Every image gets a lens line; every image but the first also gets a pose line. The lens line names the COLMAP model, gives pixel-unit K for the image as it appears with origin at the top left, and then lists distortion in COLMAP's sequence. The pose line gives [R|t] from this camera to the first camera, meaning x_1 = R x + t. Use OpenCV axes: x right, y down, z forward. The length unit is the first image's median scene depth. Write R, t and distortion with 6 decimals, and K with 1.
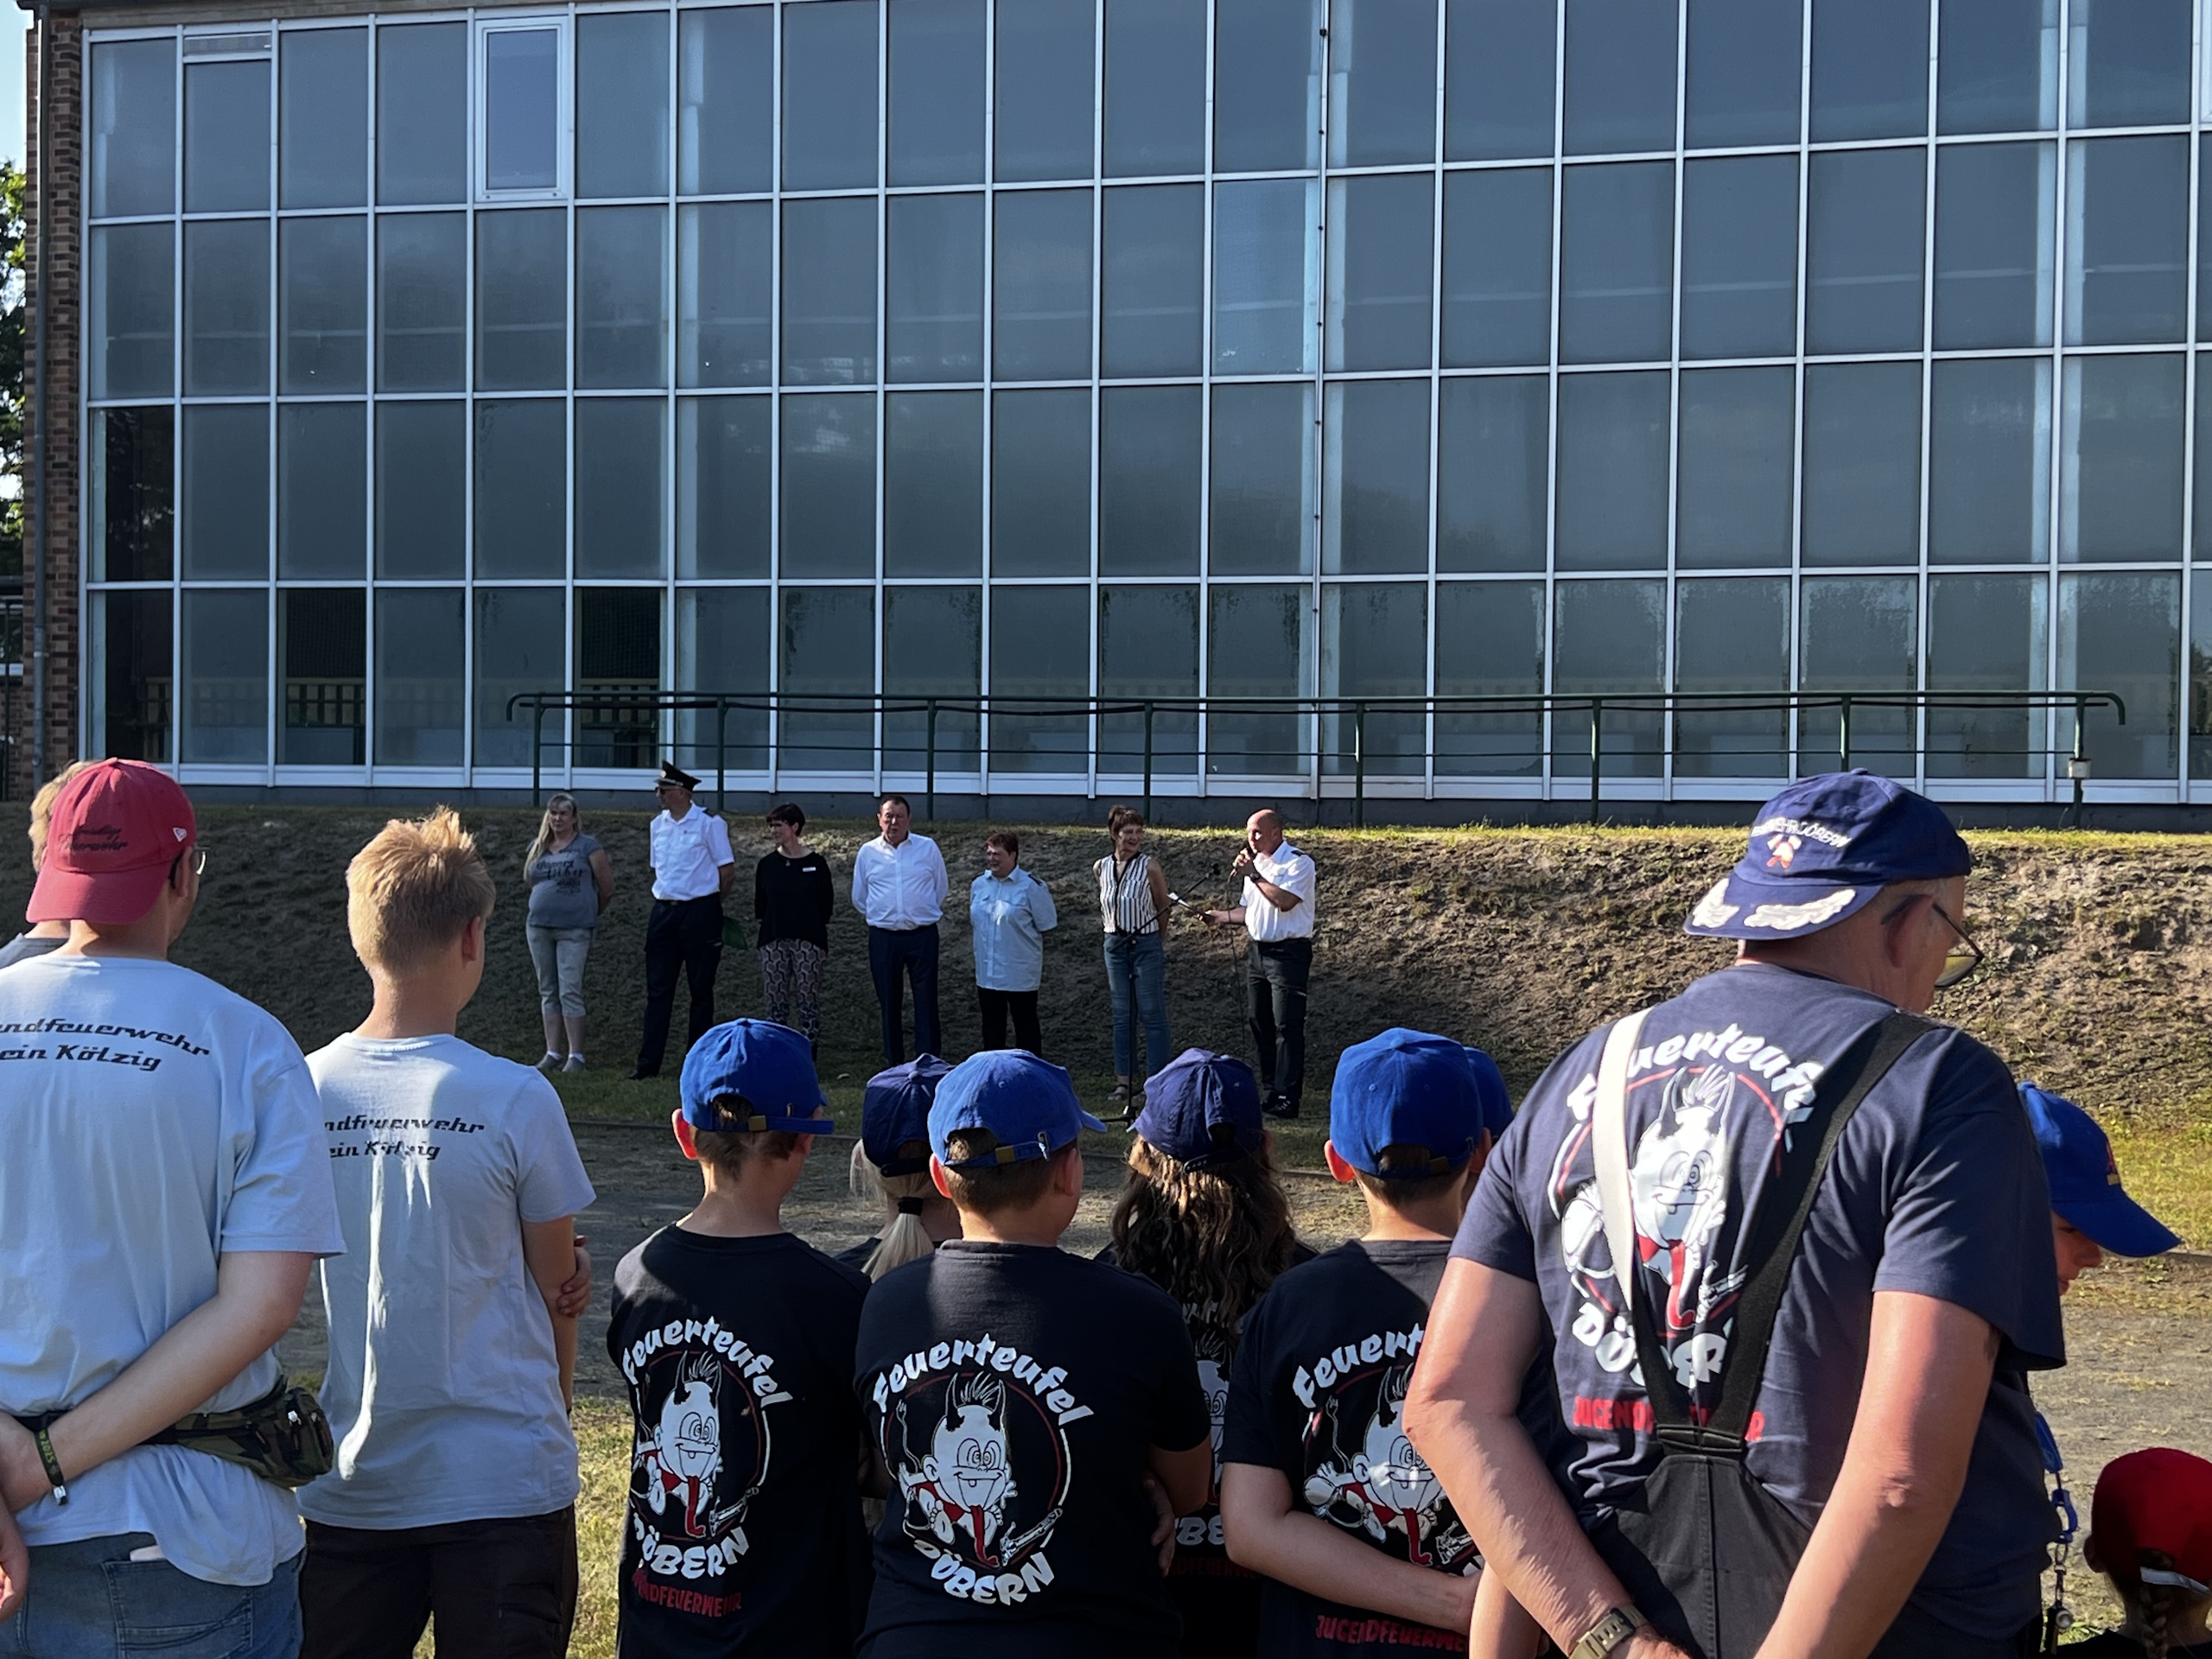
lens RADIAL K [[3022.0, 0, 1106.0], [0, 3022.0, 829.5], [0, 0, 1]] dist [0.222722, -0.728754]
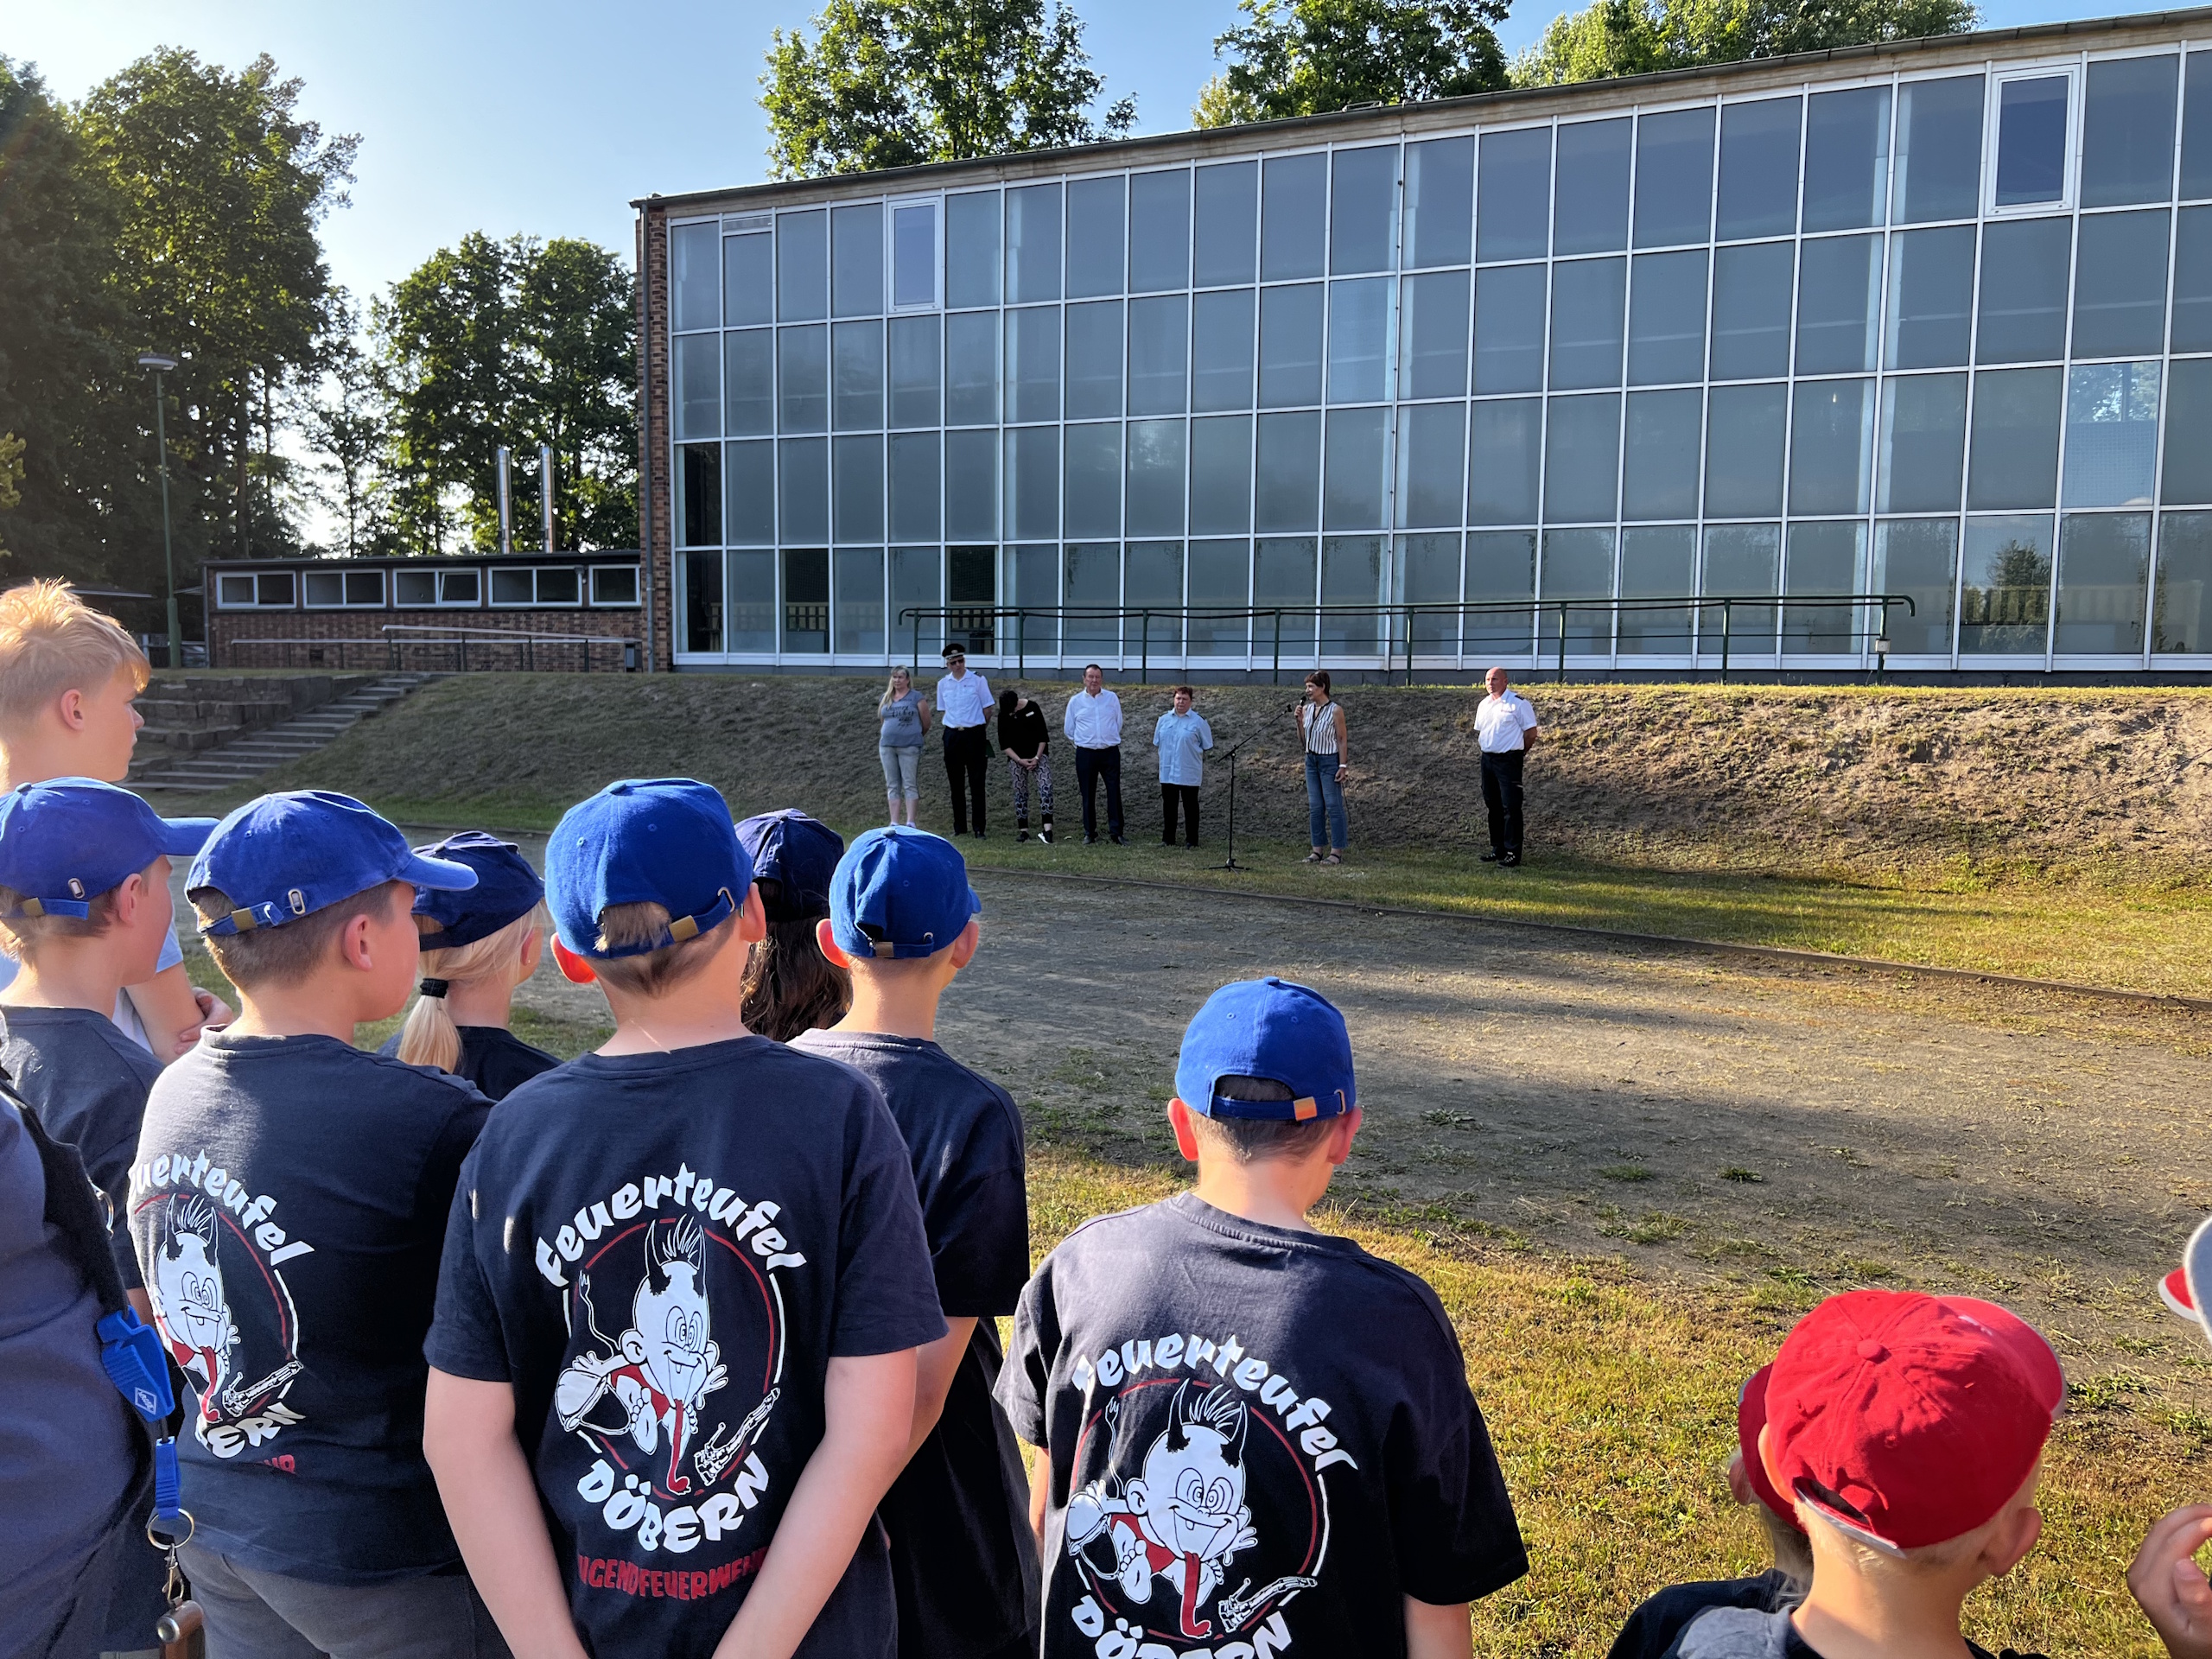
lens RADIAL K [[1674.3, 0, 1106.0], [0, 1674.3, 829.5], [0, 0, 1]] dist [0.057310, -0.078232]
pose [[0.991060, 0.010506, -0.133004, 0.040894], [-0.000478, 0.997168, 0.075201, 0.007659], [0.133417, -0.074465, 0.988258, 0.095149]]
